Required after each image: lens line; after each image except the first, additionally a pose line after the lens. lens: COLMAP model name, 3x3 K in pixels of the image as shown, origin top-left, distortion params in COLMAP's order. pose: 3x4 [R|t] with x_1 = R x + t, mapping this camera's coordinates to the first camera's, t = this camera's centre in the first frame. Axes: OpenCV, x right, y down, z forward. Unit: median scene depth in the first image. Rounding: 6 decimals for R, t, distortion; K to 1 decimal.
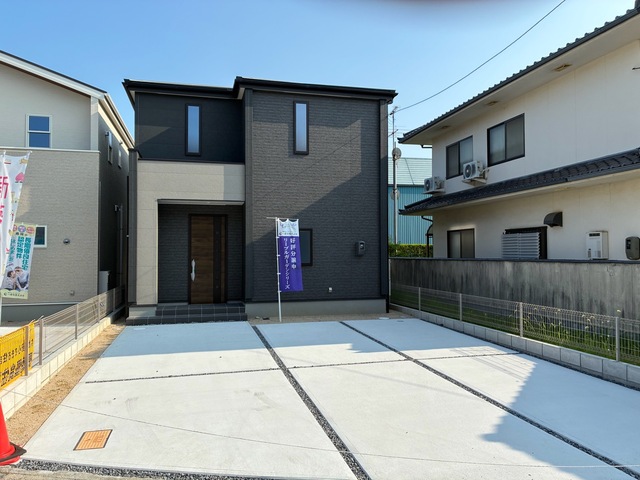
lens RADIAL K [[489.1, 0, 328.9], [0, 489.1, 235.9], [0, 0, 1]] dist [0.038820, -0.000466]
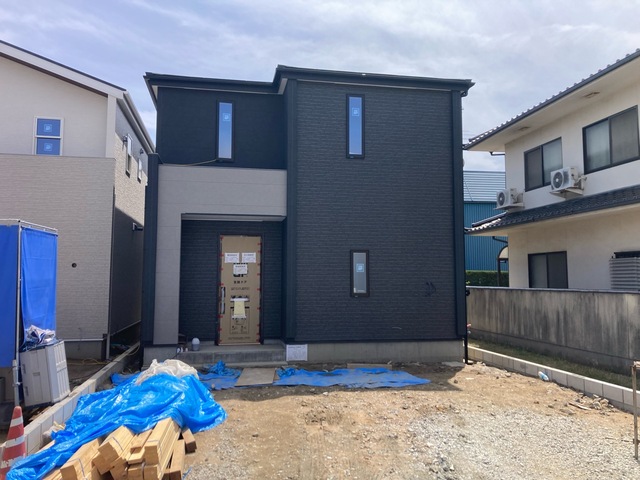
lens RADIAL K [[526.8, 0, 326.3], [0, 526.8, 229.5], [0, 0, 1]] dist [0.034306, -0.000057]
pose [[0.997587, -0.000916, -0.069416, -0.043855], [-0.003216, 0.998230, -0.059384, 0.002467], [0.069348, 0.059463, 0.995819, 0.133980]]
